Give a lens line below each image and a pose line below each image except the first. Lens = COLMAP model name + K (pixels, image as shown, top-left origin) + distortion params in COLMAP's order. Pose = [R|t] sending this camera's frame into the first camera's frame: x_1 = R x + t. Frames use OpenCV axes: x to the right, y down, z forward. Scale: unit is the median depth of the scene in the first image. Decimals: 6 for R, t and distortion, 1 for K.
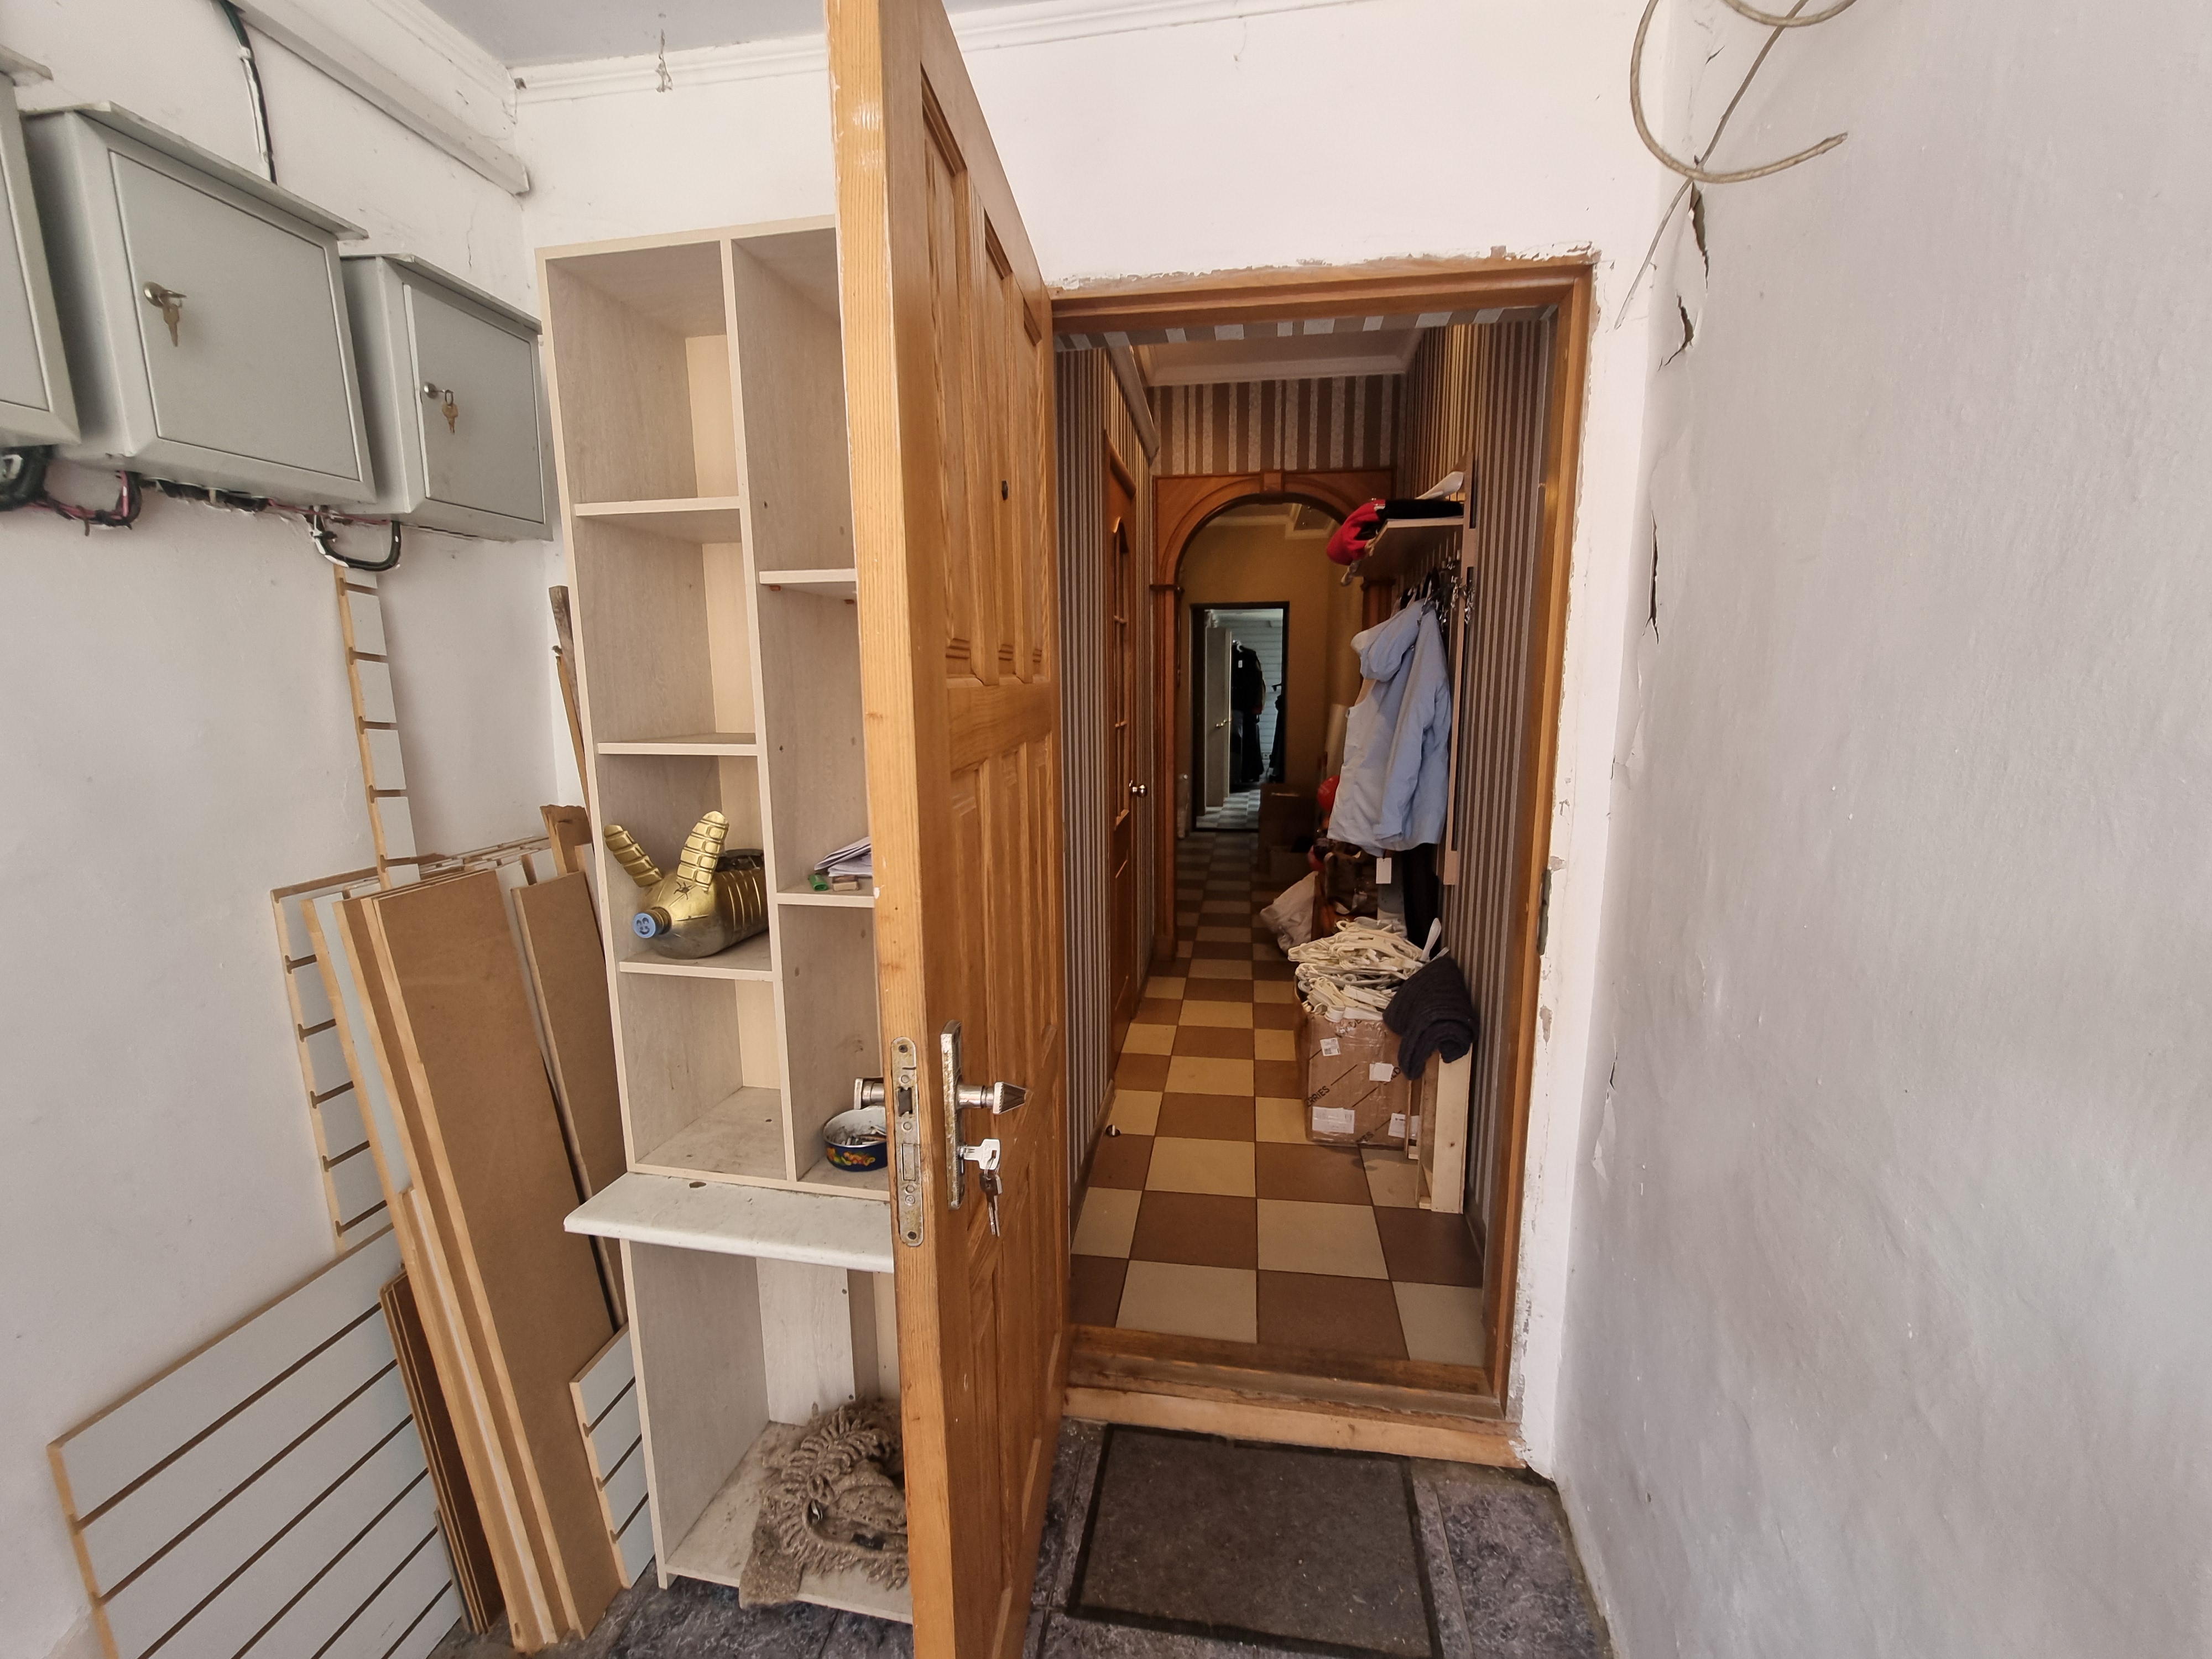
lens RADIAL K [[909.0, 0, 1112.5], [0, 909.0, 838.4], [0, 0, 1]] dist [-0.005998, 0.000491]
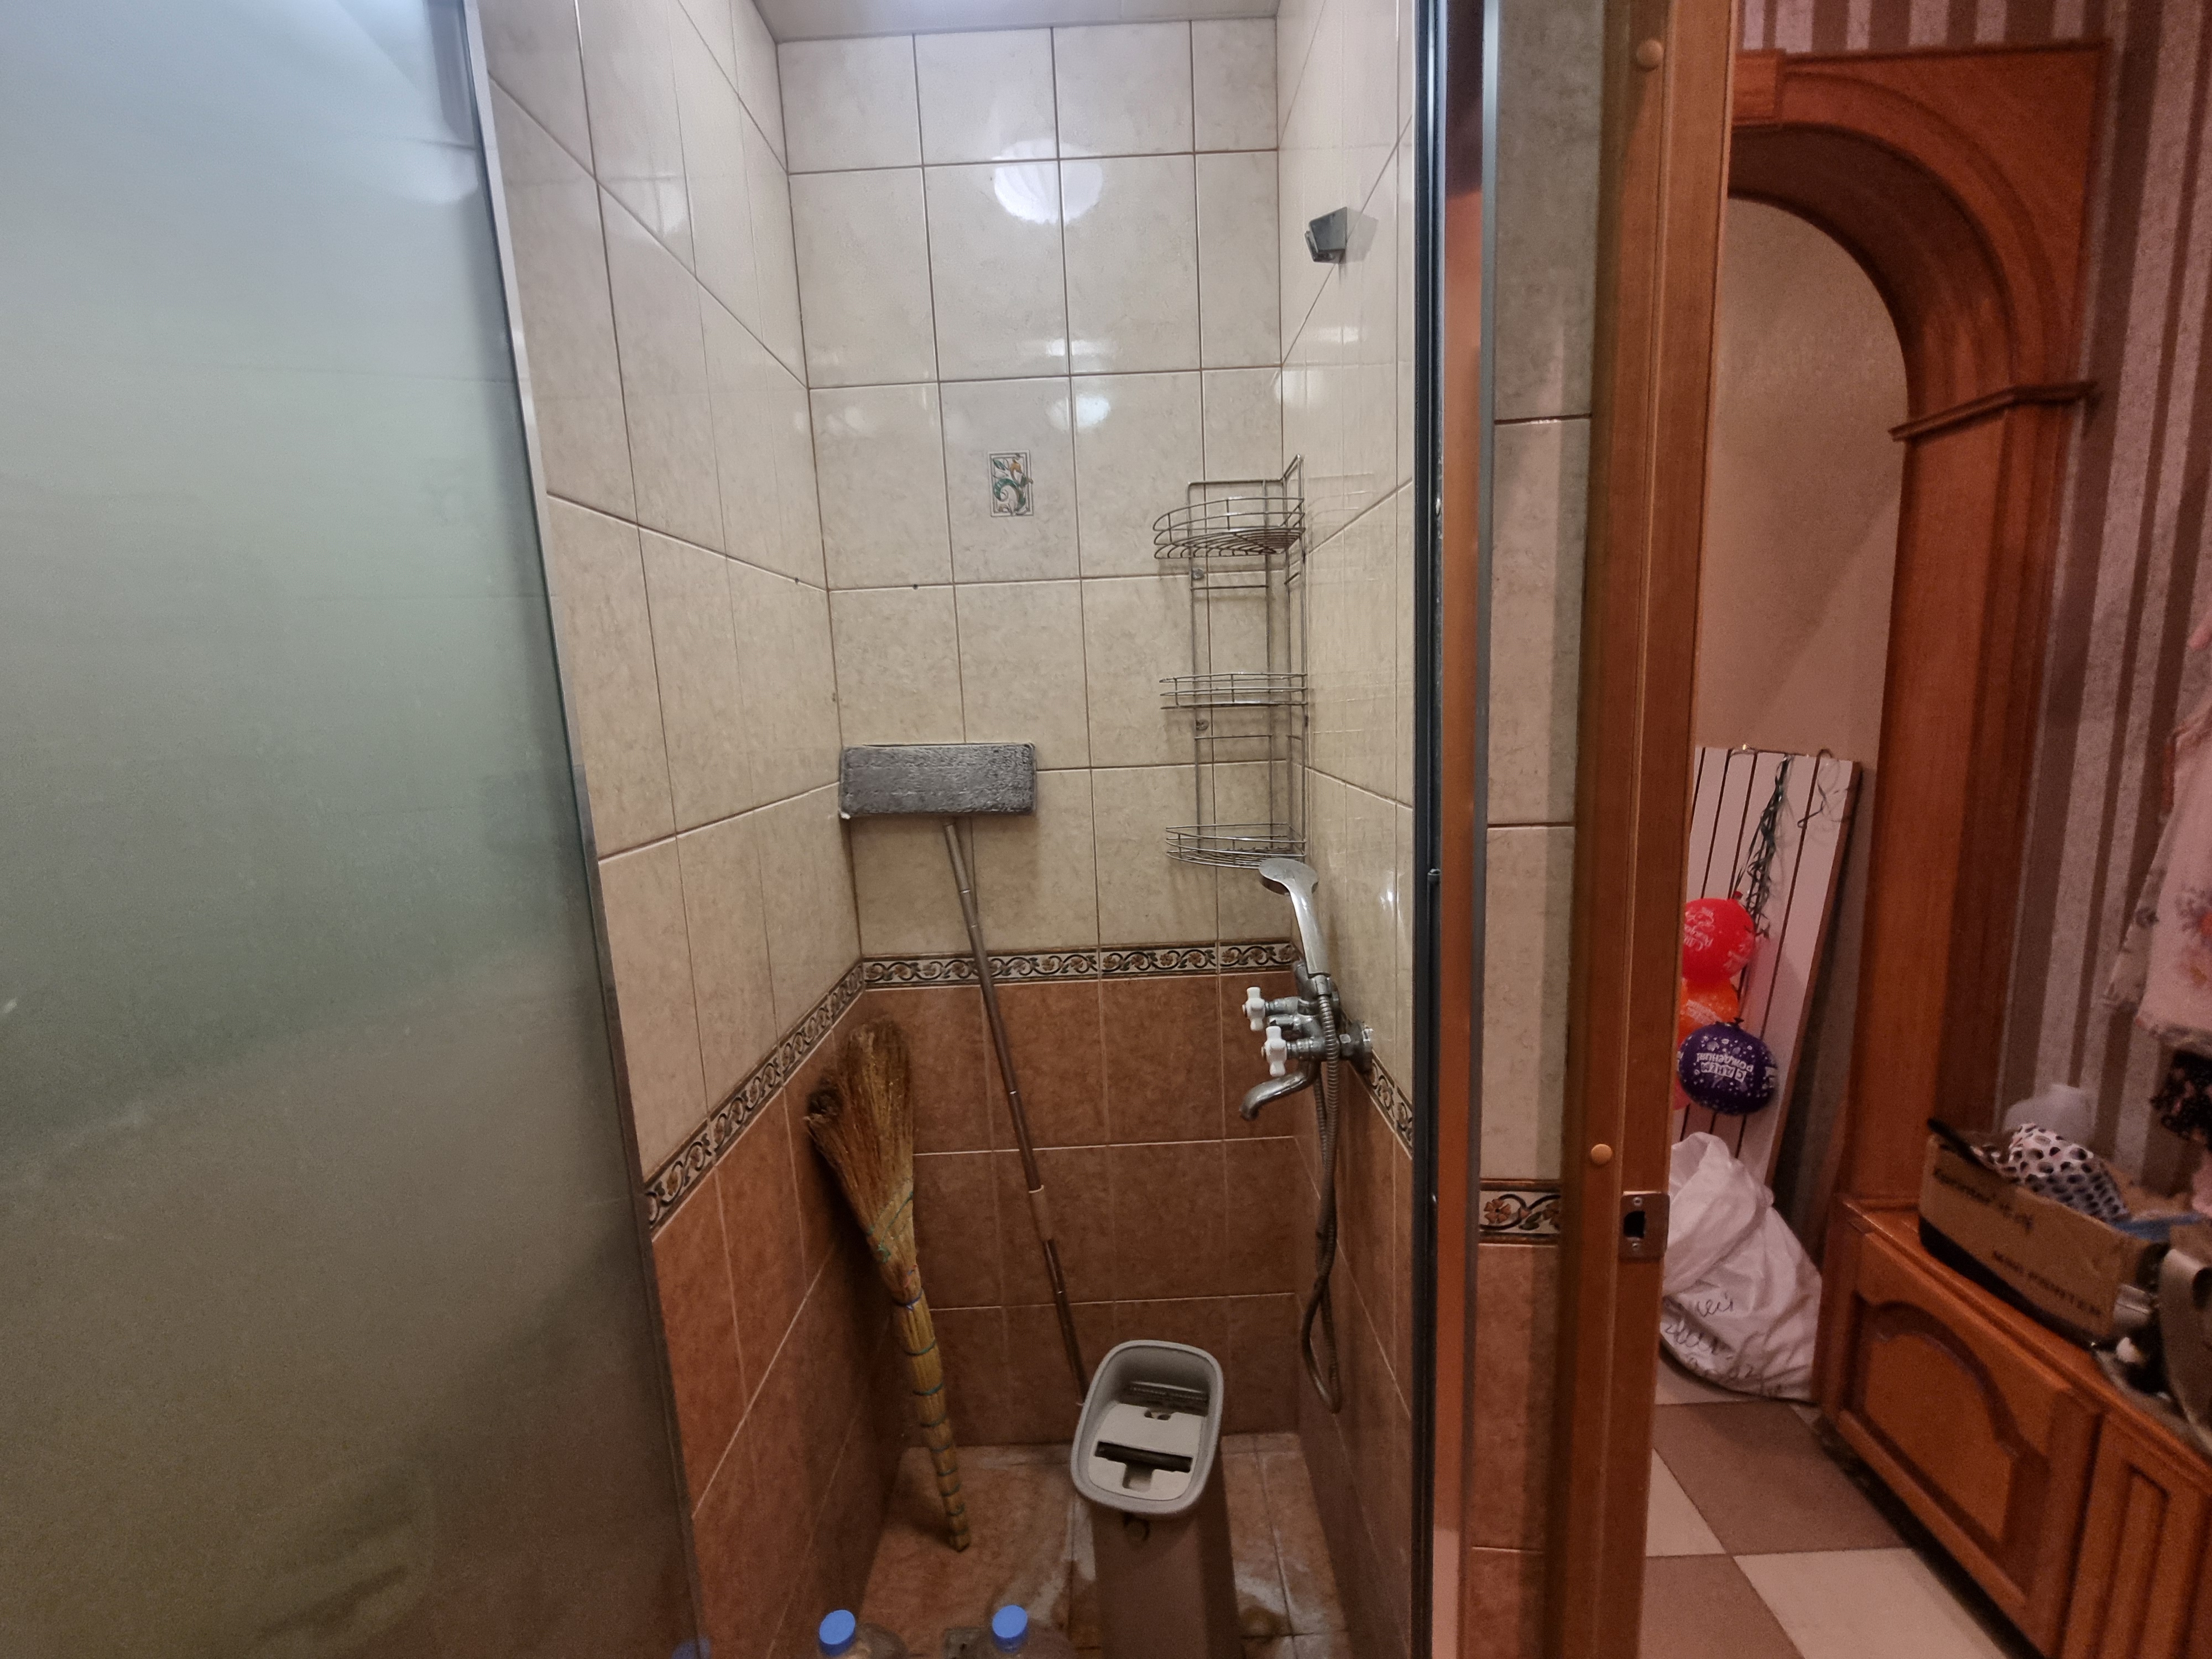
lens RADIAL K [[909.0, 0, 1111.8], [0, 909.0, 837.7], [0, 0, 1]] dist [-0.005998, 0.000491]
pose [[0.992096, -0.052117, 0.114146, -0.104792], [0.054100, 0.998432, -0.014345, -0.130274], [-0.113219, 0.020407, 0.993360, 0.716544]]
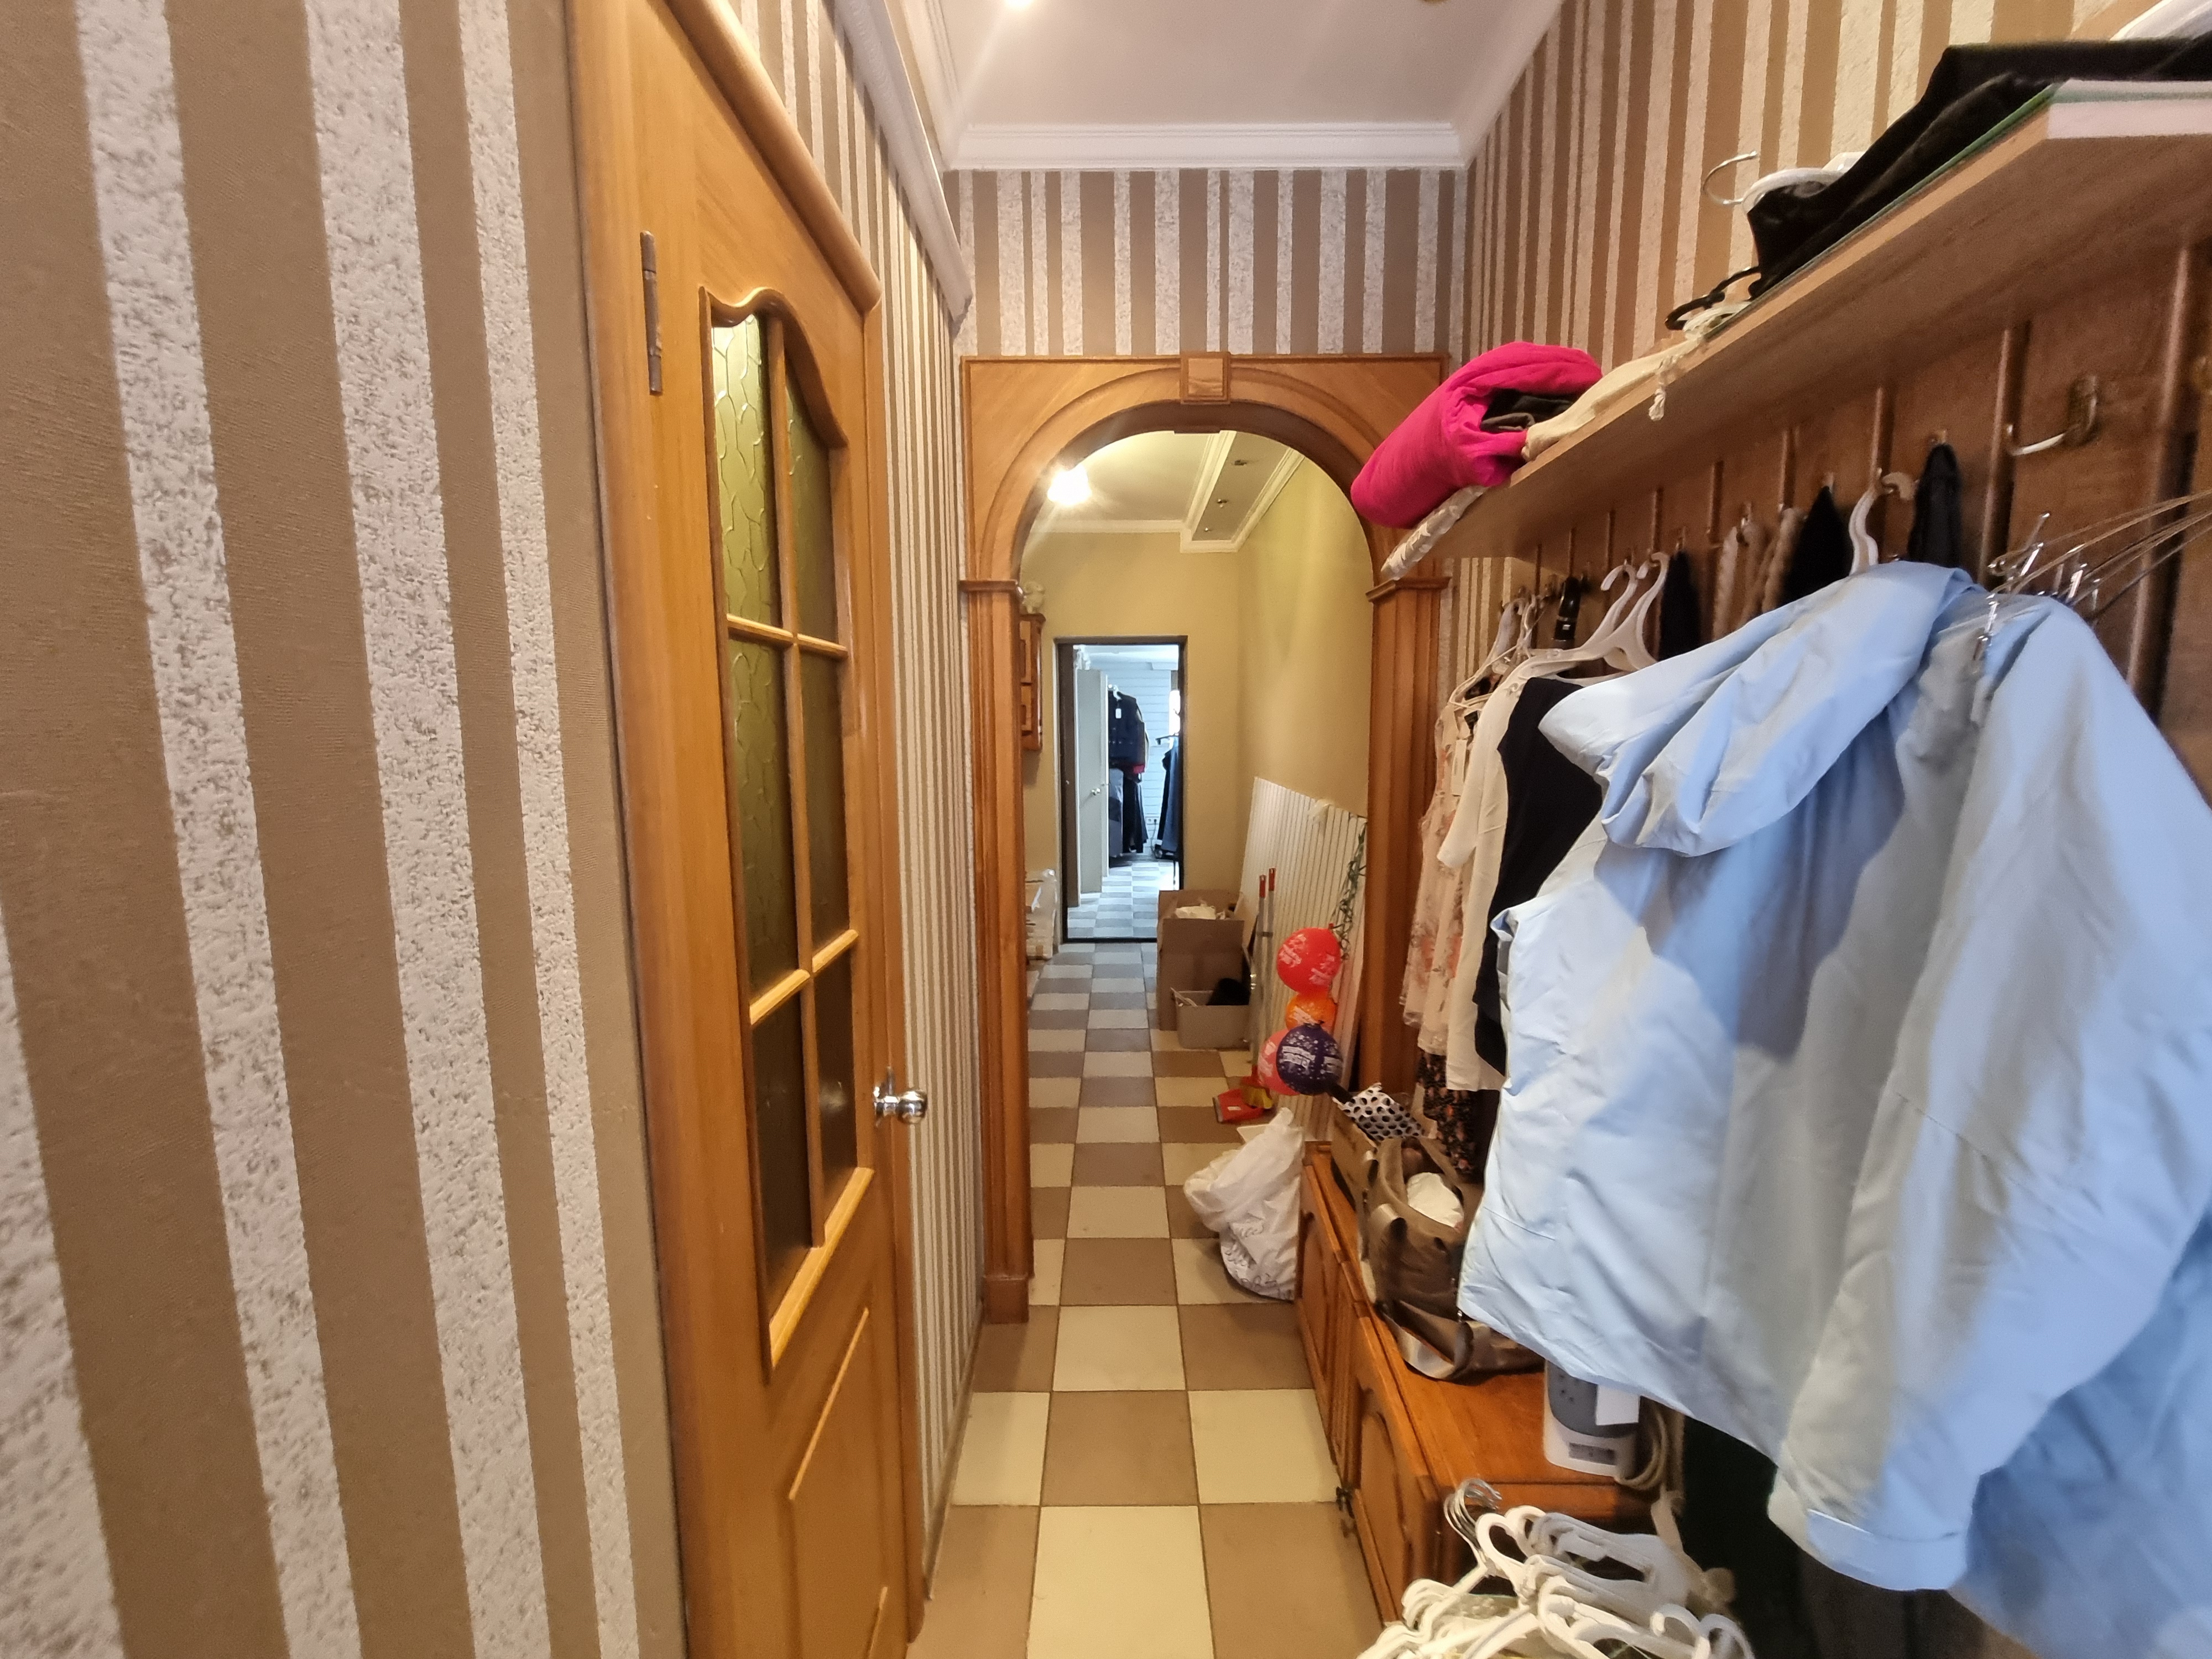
lens RADIAL K [[909.0, 0, 1115.3], [0, 909.0, 830.8], [0, 0, 1]] dist [-0.005998, 0.000491]
pose [[0.989736, -0.014548, 0.142167, 0.055714], [0.021964, 0.998471, -0.050736, -0.125190], [-0.141212, 0.053338, 0.988542, 0.543292]]
